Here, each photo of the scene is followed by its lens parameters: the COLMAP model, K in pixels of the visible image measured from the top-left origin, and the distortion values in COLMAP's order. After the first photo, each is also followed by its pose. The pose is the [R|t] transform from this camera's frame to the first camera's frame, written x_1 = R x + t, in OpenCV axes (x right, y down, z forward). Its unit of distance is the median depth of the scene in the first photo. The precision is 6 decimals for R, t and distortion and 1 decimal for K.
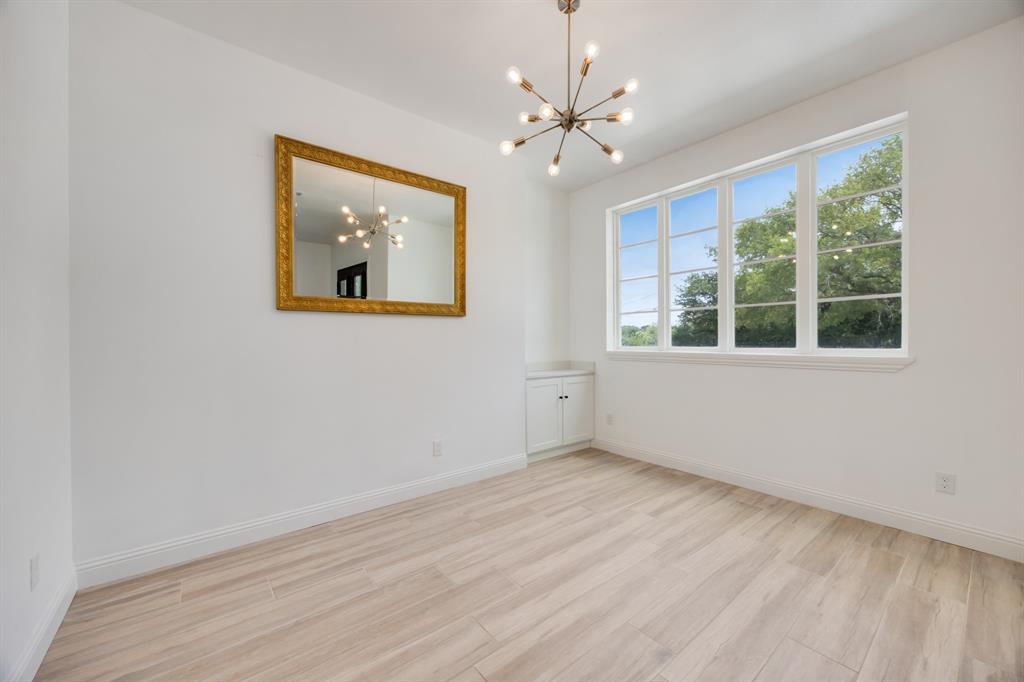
lens RADIAL K [[395.9, 0, 514.2], [0, 395.9, 341.8], [0, 0, 1]] dist [-0.002102, 0.000156]
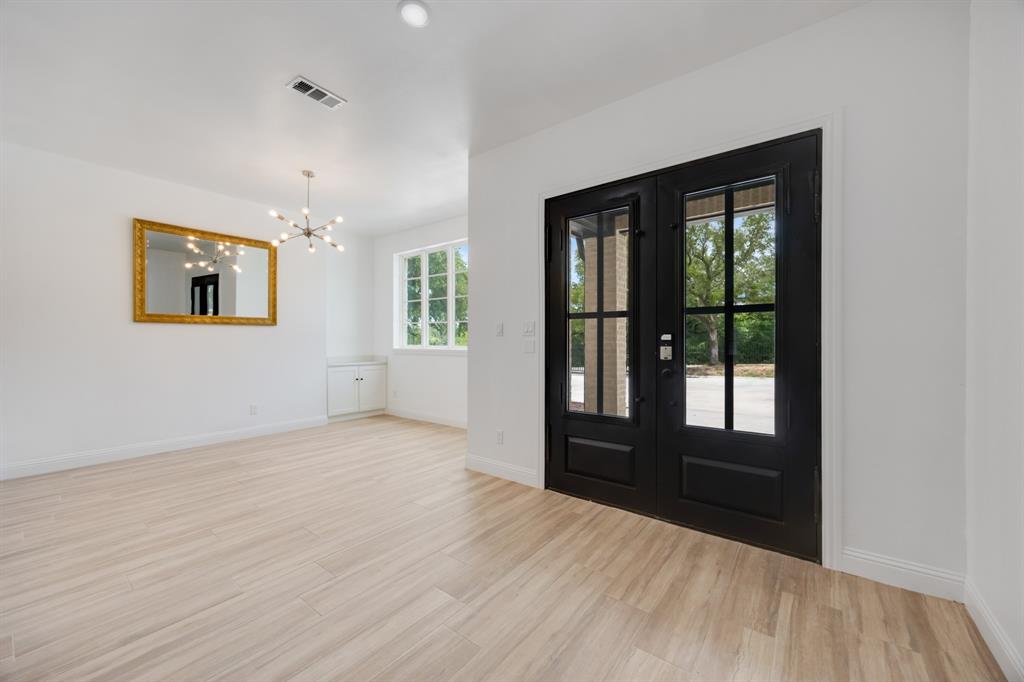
lens RADIAL K [[395.9, 0, 511.2], [0, 395.9, 341.5], [0, 0, 1]] dist [-0.002102, 0.000156]
pose [[0.971463, 0.005494, 0.237129, 0.402448], [-0.005145, 0.999985, -0.002090, -0.003014], [-0.237137, 0.000810, 0.971476, -0.727176]]
